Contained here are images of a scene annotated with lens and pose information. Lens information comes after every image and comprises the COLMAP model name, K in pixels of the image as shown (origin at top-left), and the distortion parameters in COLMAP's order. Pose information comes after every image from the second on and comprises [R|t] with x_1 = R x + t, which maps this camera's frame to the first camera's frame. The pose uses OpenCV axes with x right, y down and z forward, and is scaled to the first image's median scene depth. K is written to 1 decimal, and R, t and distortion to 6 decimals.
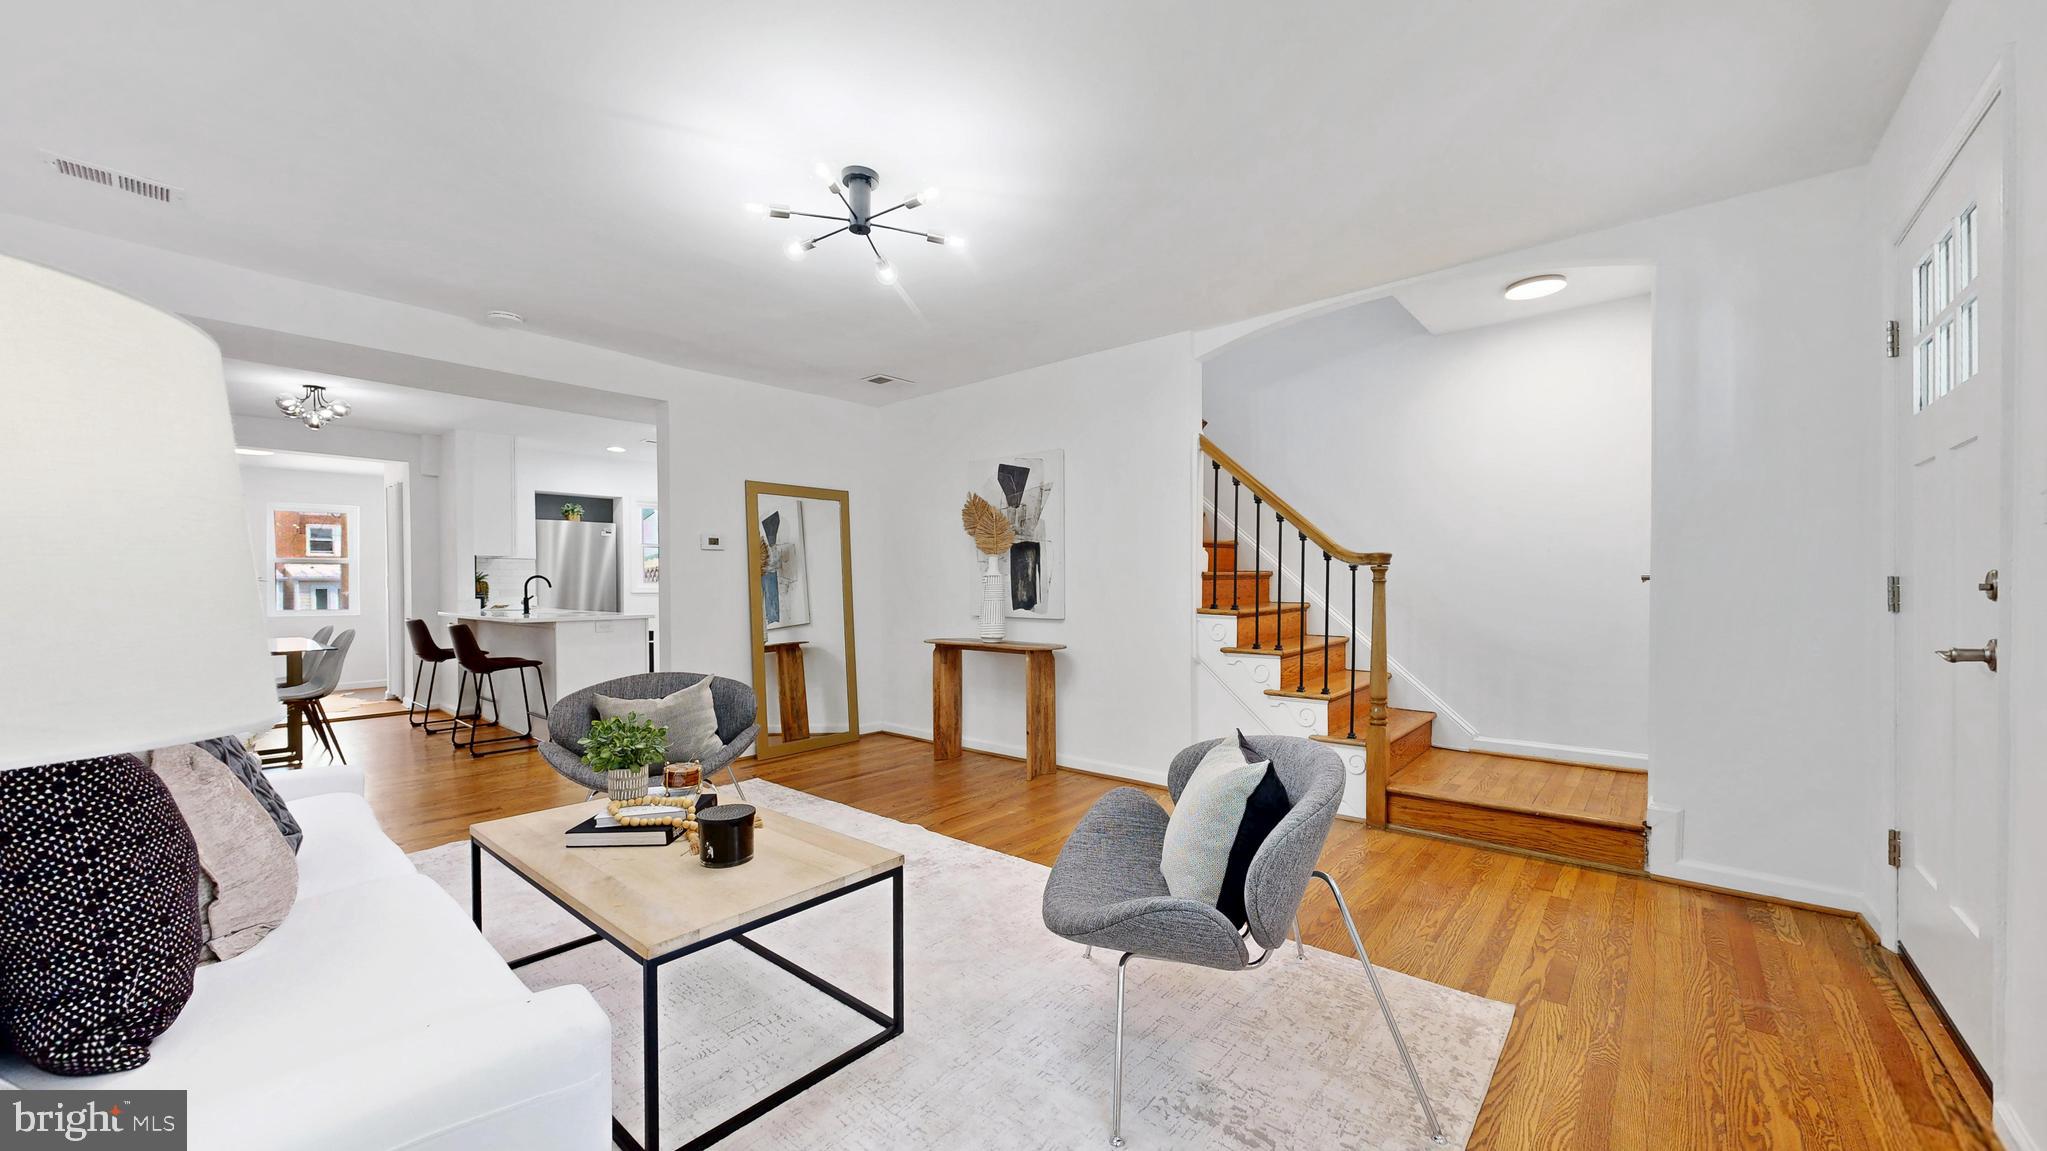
lens RADIAL K [[755.4, 0, 1021.6], [0, 755.4, 588.1], [0, 0, 1]] dist [0.007415, -0.000074]
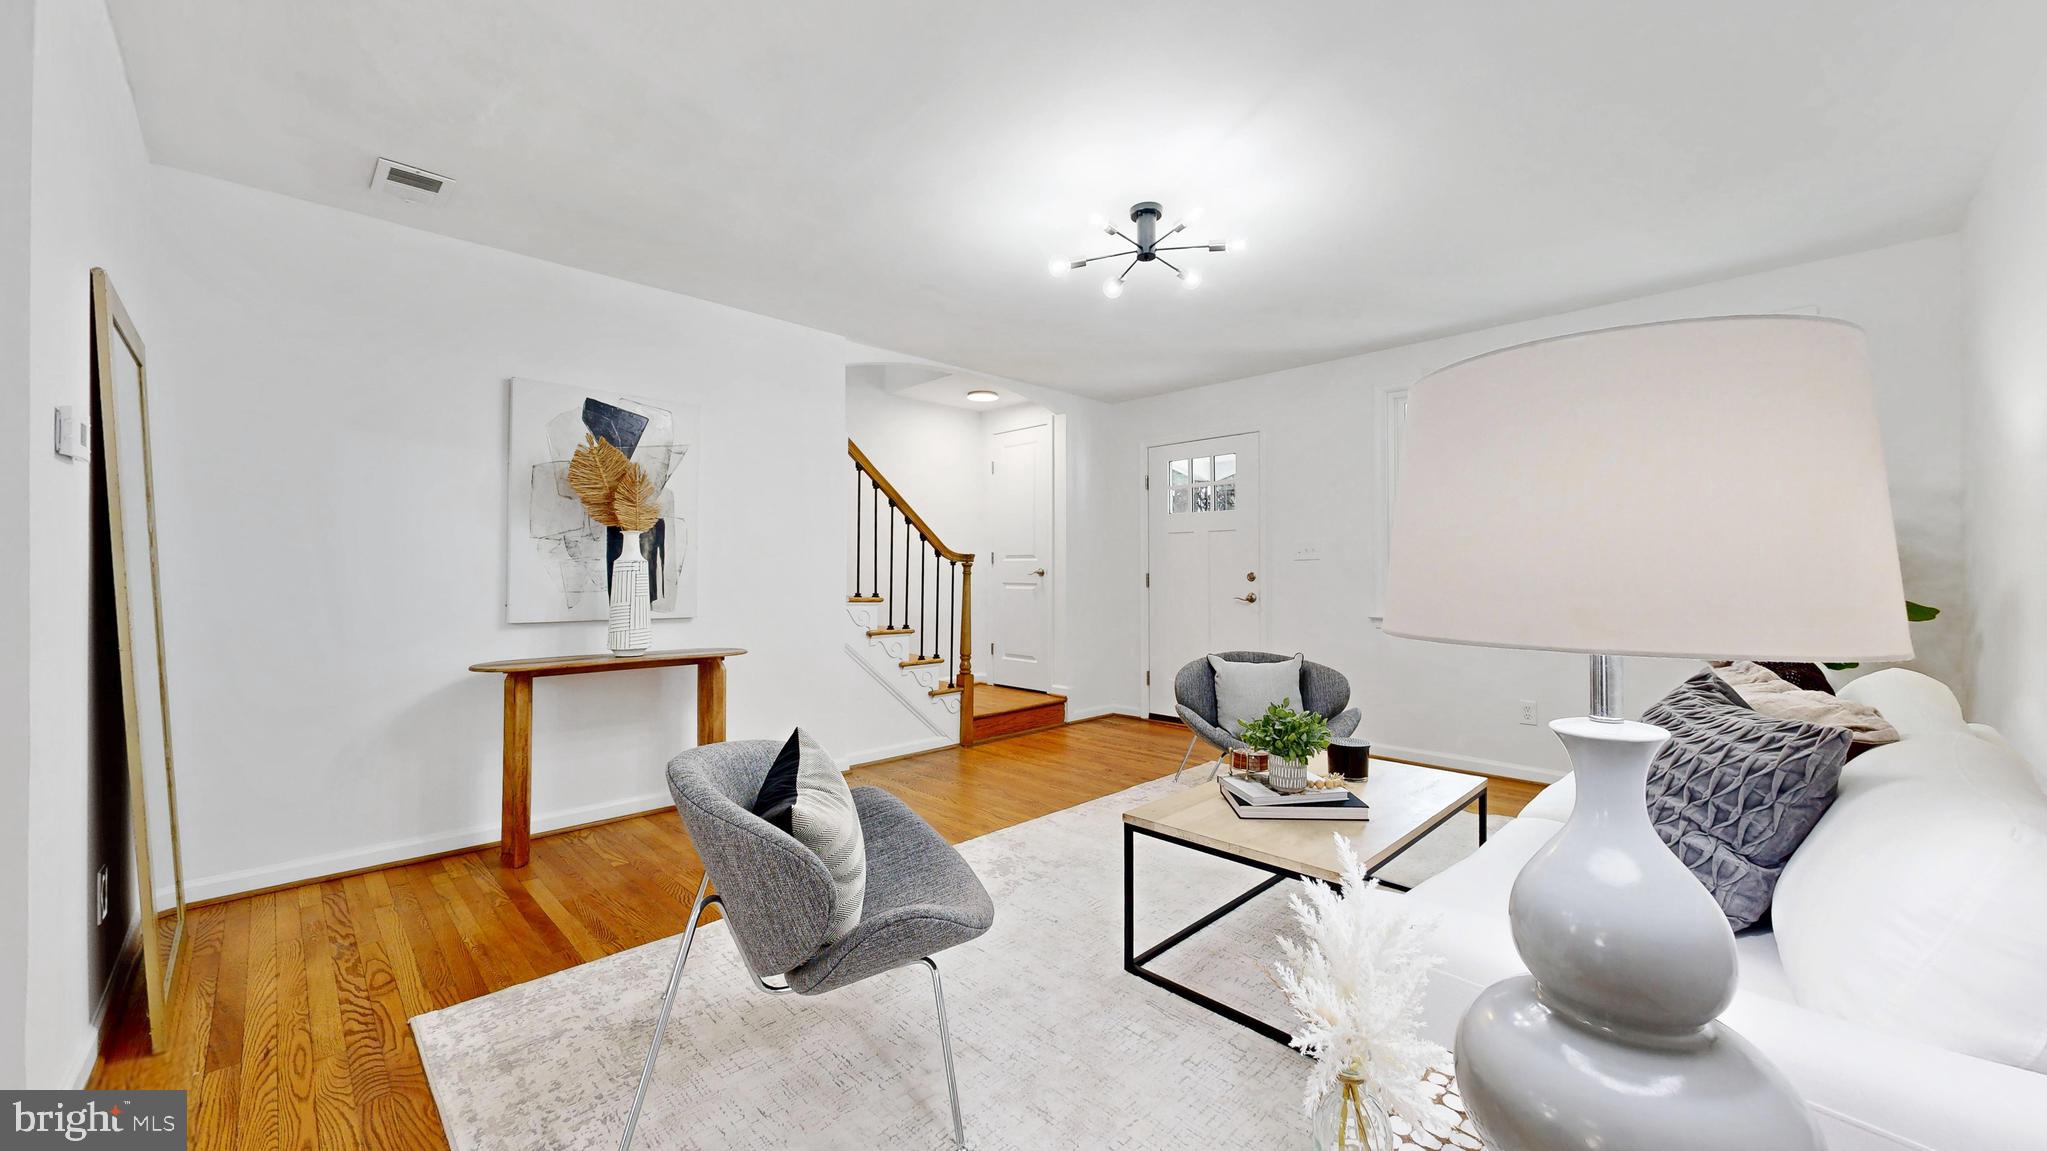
lens RADIAL K [[755.4, 0, 1014.8], [0, 755.4, 562.2], [0, 0, 1]] dist [0.007415, -0.000074]
pose [[0.094390, 0.028718, 0.995121, -0.920233], [0.008990, 0.999518, -0.029698, 0.013090], [-0.995495, 0.011750, 0.094087, 0.751765]]
